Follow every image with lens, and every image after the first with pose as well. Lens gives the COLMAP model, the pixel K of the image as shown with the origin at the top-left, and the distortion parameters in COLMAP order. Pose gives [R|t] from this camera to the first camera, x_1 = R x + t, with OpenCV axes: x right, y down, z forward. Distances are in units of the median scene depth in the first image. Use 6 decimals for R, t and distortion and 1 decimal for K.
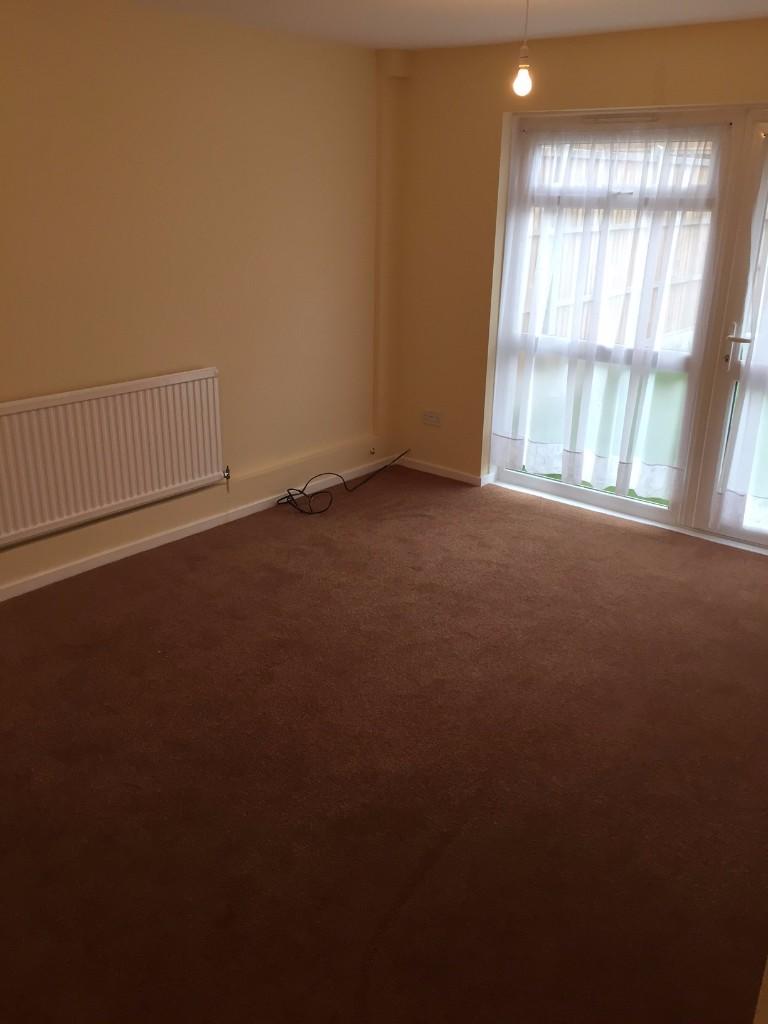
lens RADIAL K [[875.8, 0, 384.0], [0, 875.8, 512.0], [0, 0, 1]] dist [0.056457, -0.003053]
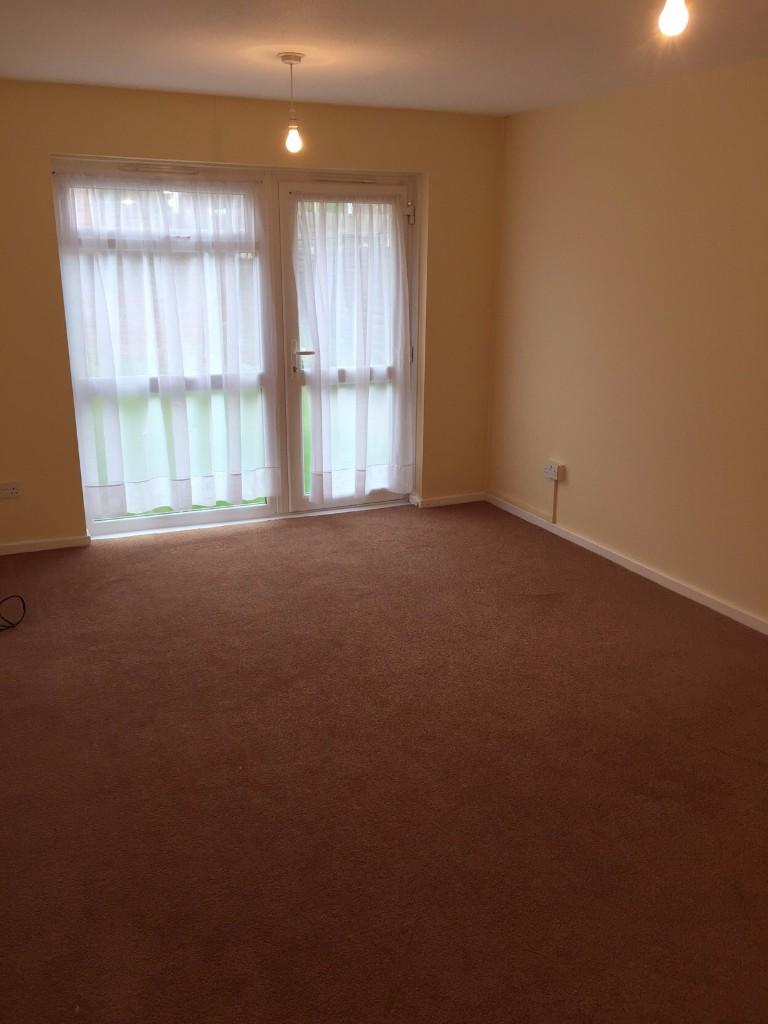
lens RADIAL K [[885.8, 0, 384.0], [0, 885.8, 512.0], [0, 0, 1]] dist [0.109675, -0.000545]
pose [[0.455863, -0.269863, 0.848152, -0.619011], [0.315244, 0.940108, 0.129685, -0.099504], [-0.832352, 0.208256, 0.513633, 0.273636]]
